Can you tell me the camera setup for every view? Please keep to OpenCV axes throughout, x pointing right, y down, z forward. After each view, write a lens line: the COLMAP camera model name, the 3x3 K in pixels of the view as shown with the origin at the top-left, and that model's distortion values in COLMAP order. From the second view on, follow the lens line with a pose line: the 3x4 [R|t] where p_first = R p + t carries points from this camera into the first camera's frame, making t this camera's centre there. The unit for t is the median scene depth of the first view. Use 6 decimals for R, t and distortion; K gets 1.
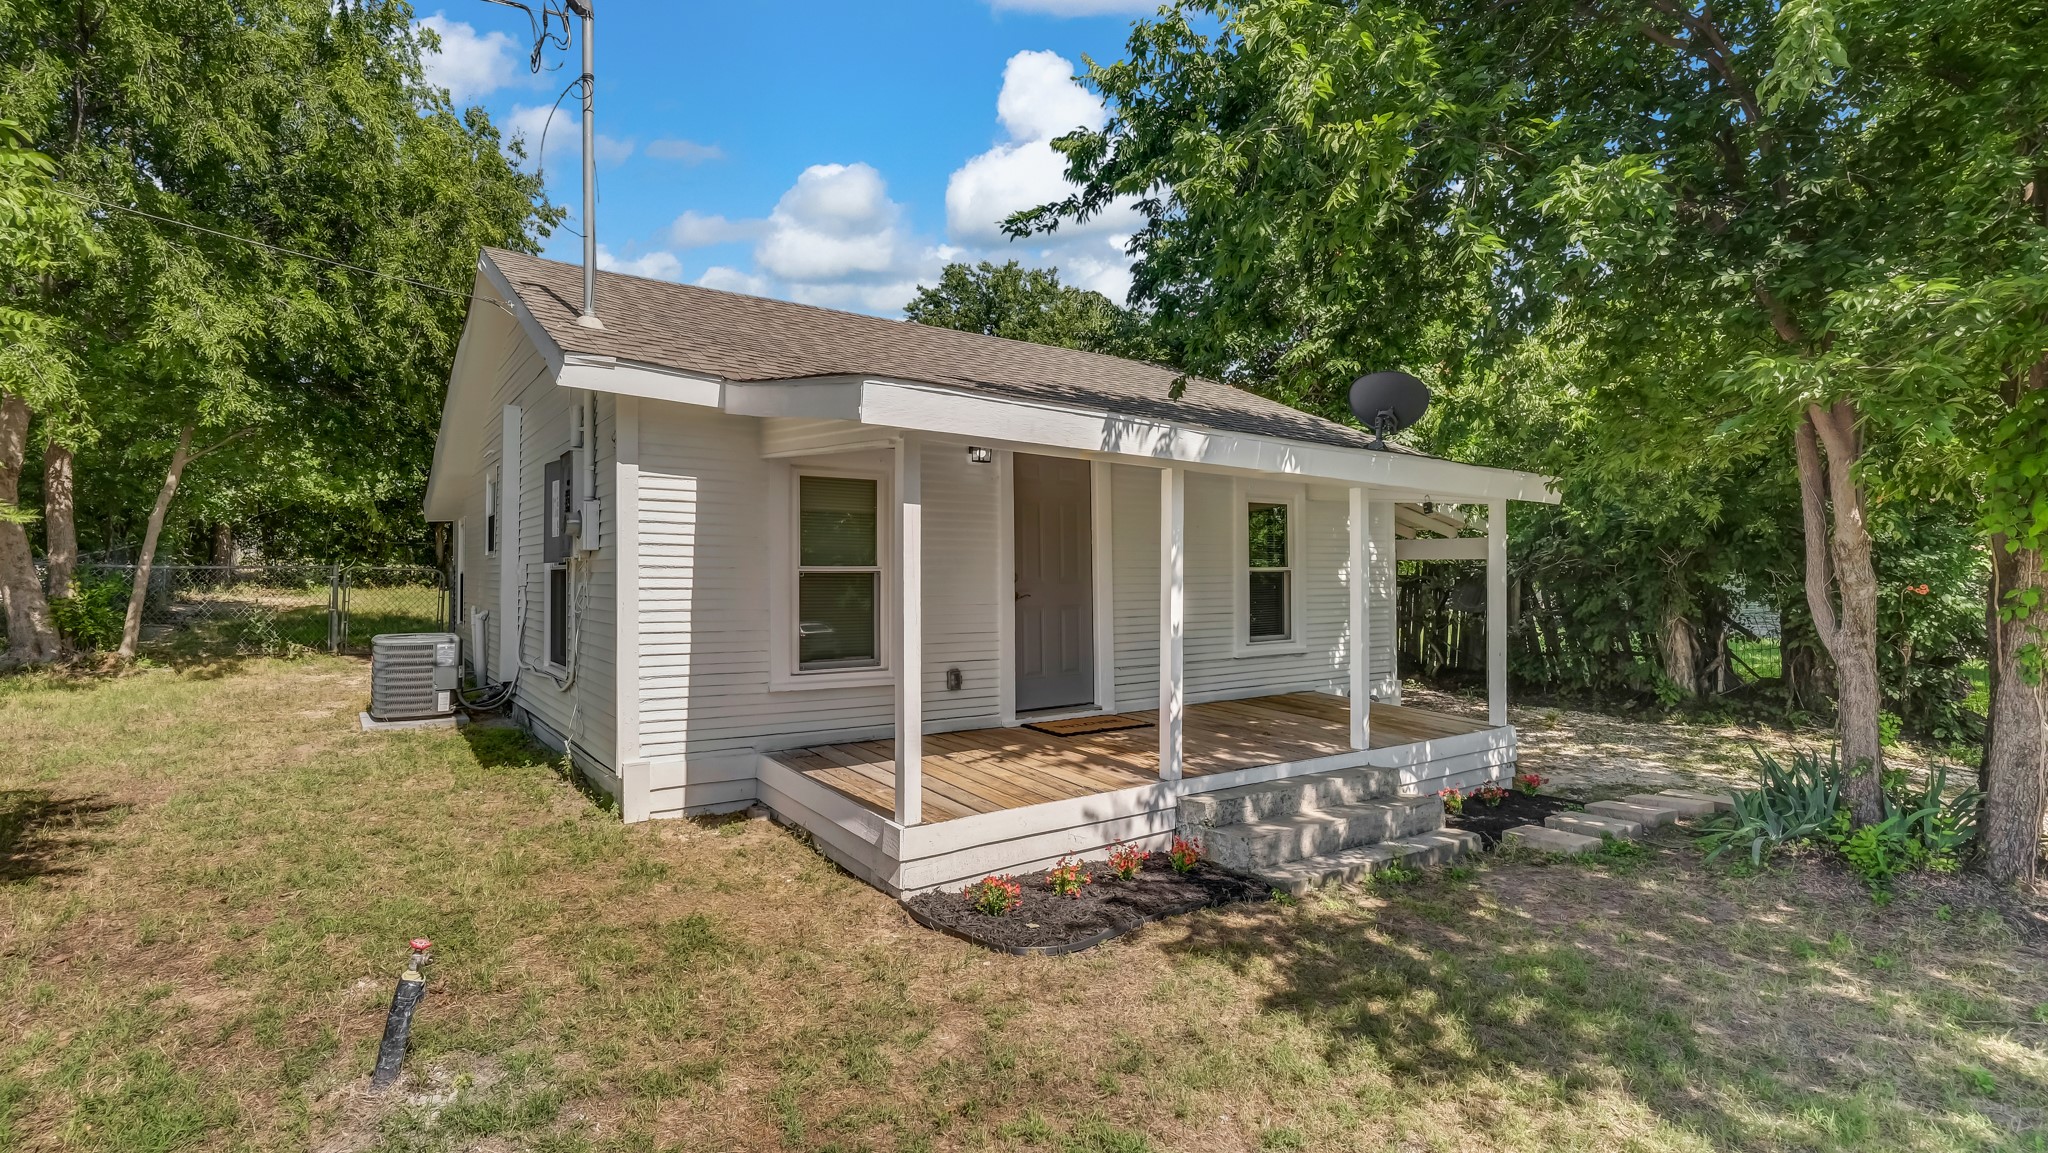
lens RADIAL K [[943.9, 0, 1024.0], [0, 943.9, 576.5], [0, 0, 1]] dist [0.009964, 0.000079]
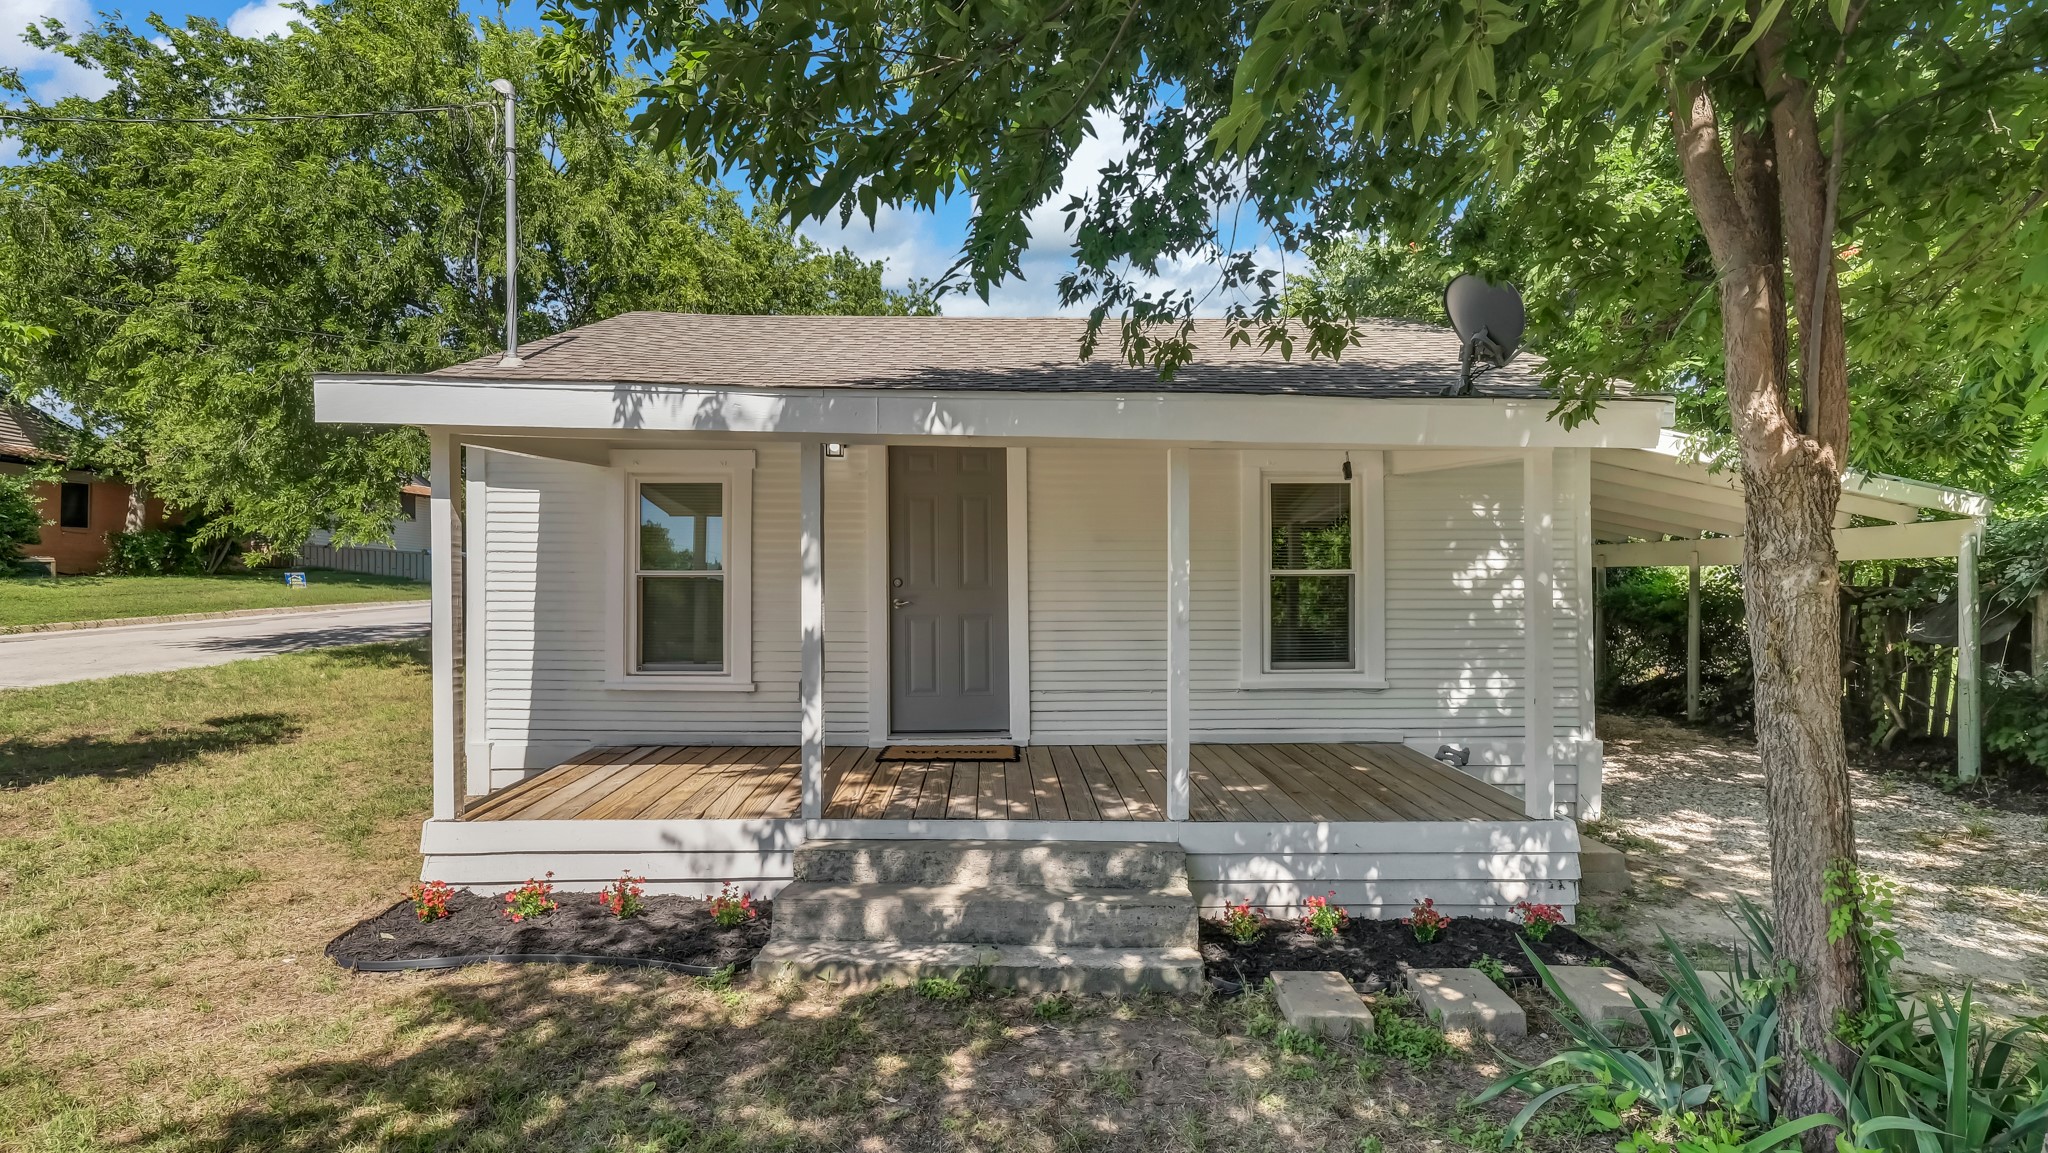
lens RADIAL K [[958.0, 0, 1024.0], [0, 958.0, 576.5], [0, 0, 1]] dist [0.002453, 0.000420]
pose [[0.827873, -0.017308, -0.560648, 0.821319], [-0.002547, 0.999398, -0.034613, 0.036929], [0.560910, 0.030083, 0.827330, 0.430807]]
